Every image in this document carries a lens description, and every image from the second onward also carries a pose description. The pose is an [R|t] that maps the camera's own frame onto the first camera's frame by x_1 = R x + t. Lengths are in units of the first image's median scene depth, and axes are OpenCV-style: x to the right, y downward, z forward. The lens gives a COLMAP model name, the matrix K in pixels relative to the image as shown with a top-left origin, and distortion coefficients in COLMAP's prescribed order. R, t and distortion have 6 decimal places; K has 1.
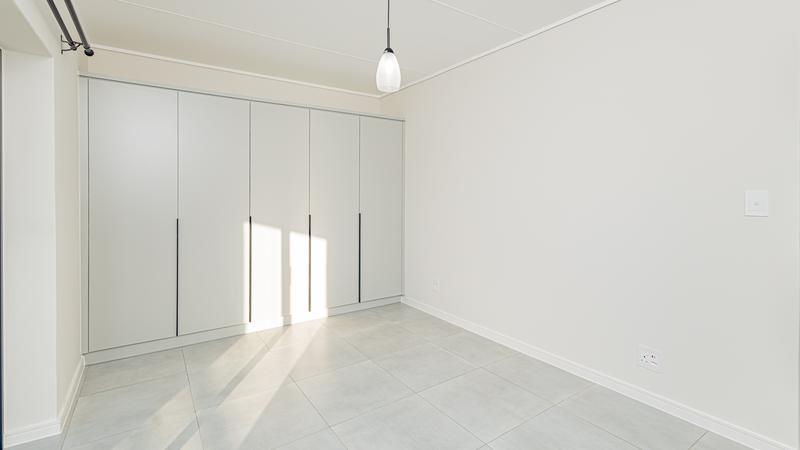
lens RADIAL K [[366.3, 0, 400.0], [0, 366.3, 225.0], [0, 0, 1]] dist [0.001250, 0.000158]
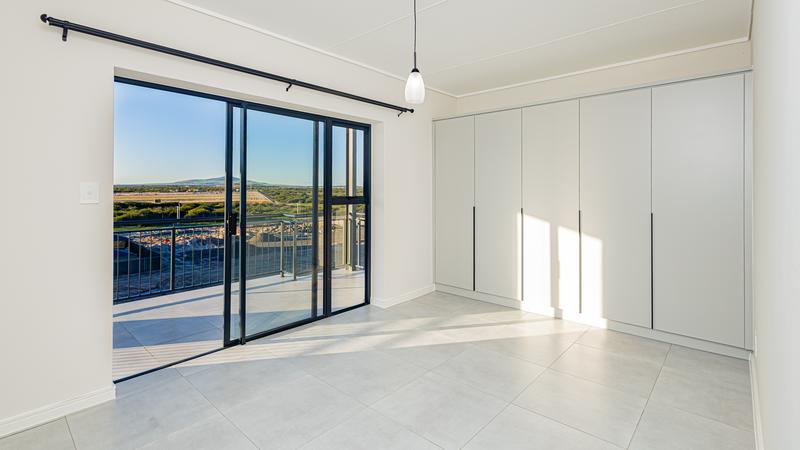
lens RADIAL K [[366.3, 0, 400.0], [0, 366.3, 225.0], [0, 0, 1]] dist [0.001250, 0.000158]
pose [[0.231690, 0.090711, -0.968551, 0.573431], [-0.082038, 0.993918, 0.073463, -0.022691], [0.969324, 0.062438, 0.237723, 0.331446]]
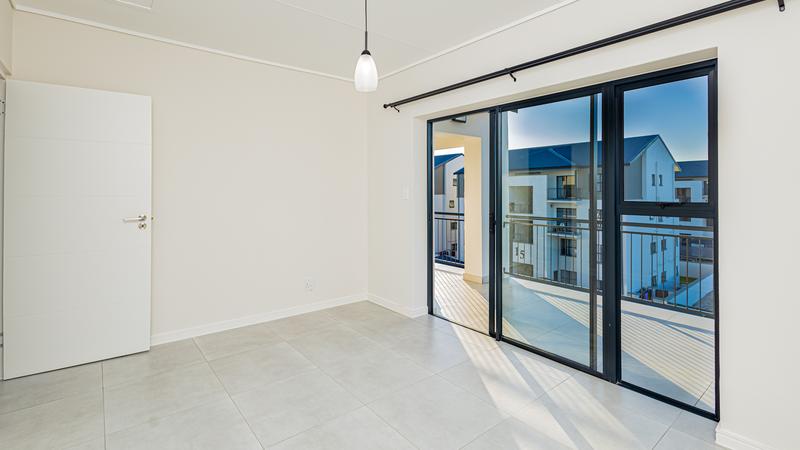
lens RADIAL K [[366.3, 0, 400.0], [0, 366.3, 225.0], [0, 0, 1]] dist [0.001250, 0.000158]
pose [[-0.997383, 0.013036, -0.071112, -0.026948], [0.000506, 0.984845, 0.173436, -0.083635], [0.072295, 0.172946, -0.982274, 1.011872]]
